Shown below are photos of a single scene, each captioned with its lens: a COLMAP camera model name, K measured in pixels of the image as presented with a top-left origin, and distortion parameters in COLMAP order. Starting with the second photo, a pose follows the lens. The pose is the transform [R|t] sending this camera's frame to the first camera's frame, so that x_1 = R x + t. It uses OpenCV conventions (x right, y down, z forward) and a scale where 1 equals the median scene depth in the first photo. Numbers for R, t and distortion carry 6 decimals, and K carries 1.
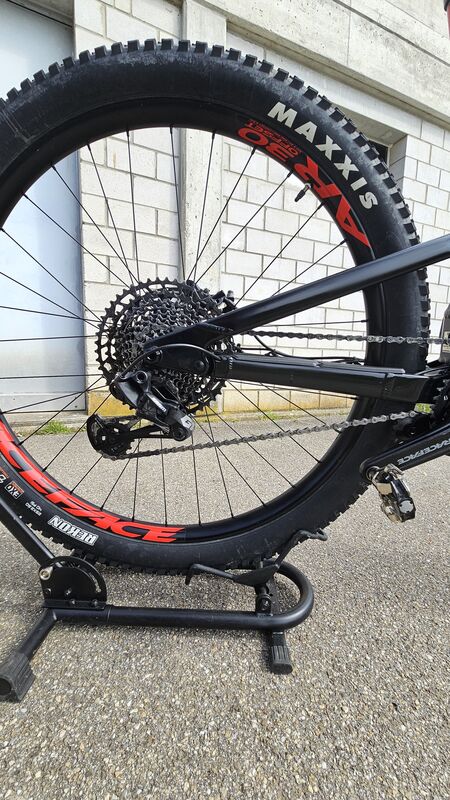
lens RADIAL K [[323.3, 0, 223.0], [0, 323.3, 403.4], [0, 0, 1]] dist [-0.001128, -0.000002]
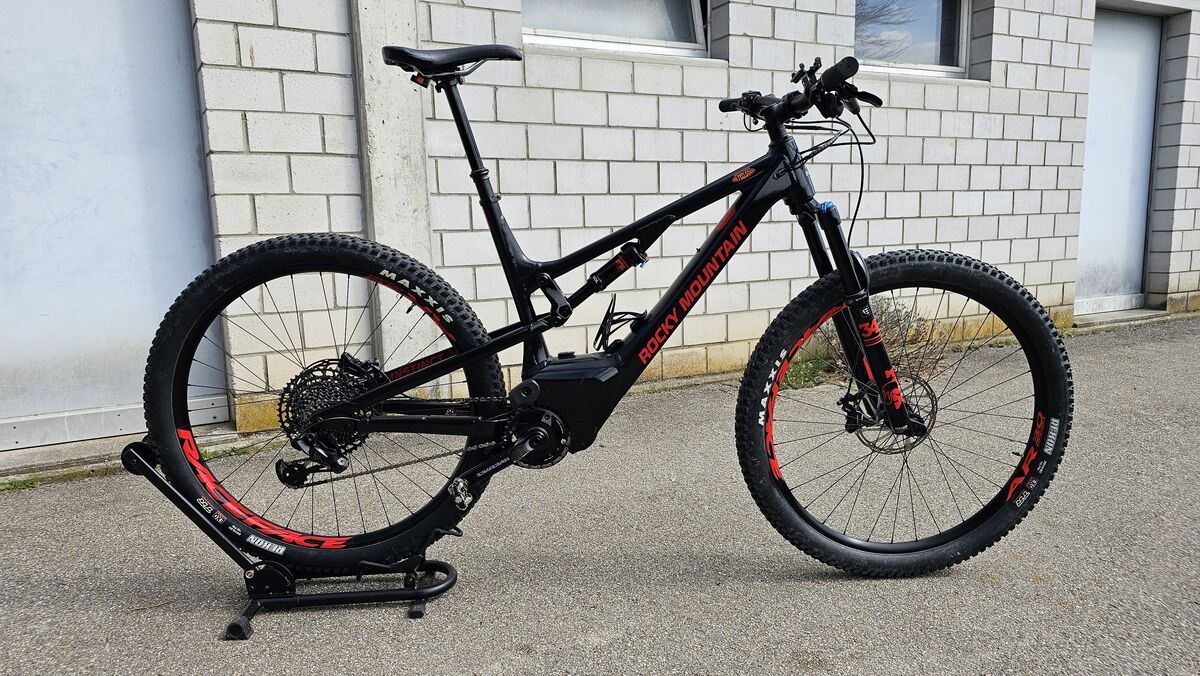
lens RADIAL K [[795.8, 0, 600.5], [0, 795.8, 344.5], [0, 0, 1]] dist [0.072101, -0.085125]
pose [[0.994496, -0.062946, 0.083753, 0.761276], [0.062199, 0.997997, 0.011506, -0.427988], [-0.084309, -0.006233, 0.996420, -2.702051]]
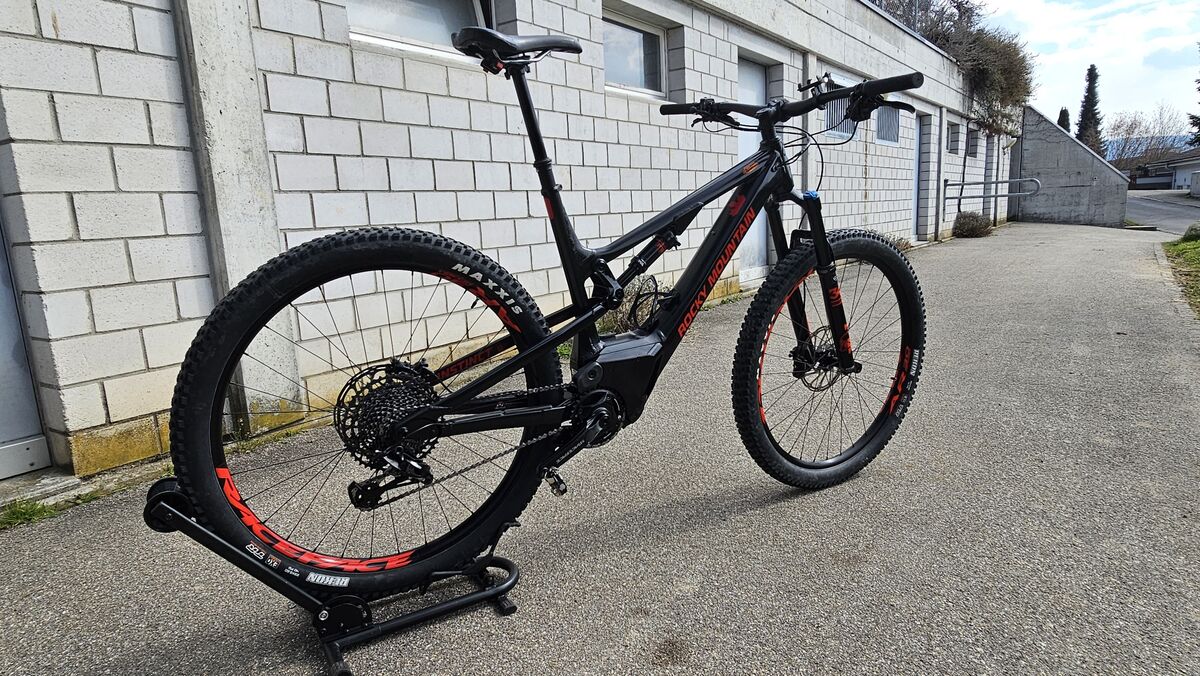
lens RADIAL K [[703.1, 0, 600.4], [0, 703.1, 343.4], [0, 0, 1]] dist [-0.001701, 0.000704]
pose [[0.842252, -0.160653, 0.514589, -0.904553], [0.140129, 0.986994, 0.078780, -0.591419], [-0.520553, 0.005756, 0.853810, -1.939687]]
